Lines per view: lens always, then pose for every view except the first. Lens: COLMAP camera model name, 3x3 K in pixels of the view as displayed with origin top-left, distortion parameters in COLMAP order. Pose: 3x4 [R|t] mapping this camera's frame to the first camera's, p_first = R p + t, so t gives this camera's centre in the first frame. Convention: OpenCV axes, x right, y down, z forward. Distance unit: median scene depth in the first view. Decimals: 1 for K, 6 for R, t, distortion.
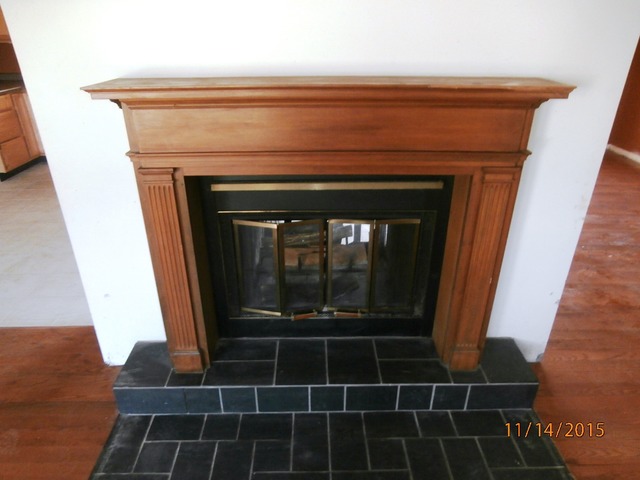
lens RADIAL K [[462.9, 0, 319.7], [0, 462.9, 266.7], [0, 0, 1]] dist [-0.037168, 0.001644]
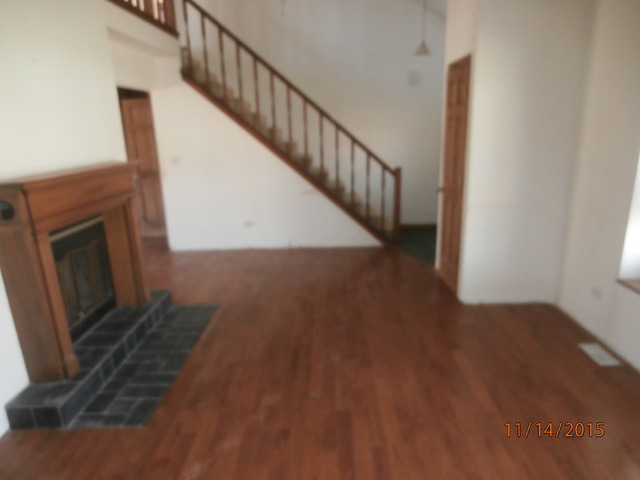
lens RADIAL K [[462.9, 0, 319.7], [0, 462.9, 266.7], [0, 0, 1]] dist [-0.037168, 0.001644]
pose [[0.041501, -0.288308, 0.956638, -1.601719], [0.503838, 0.832850, 0.229144, 0.014089], [-0.862800, 0.472481, 0.179825, -0.048168]]
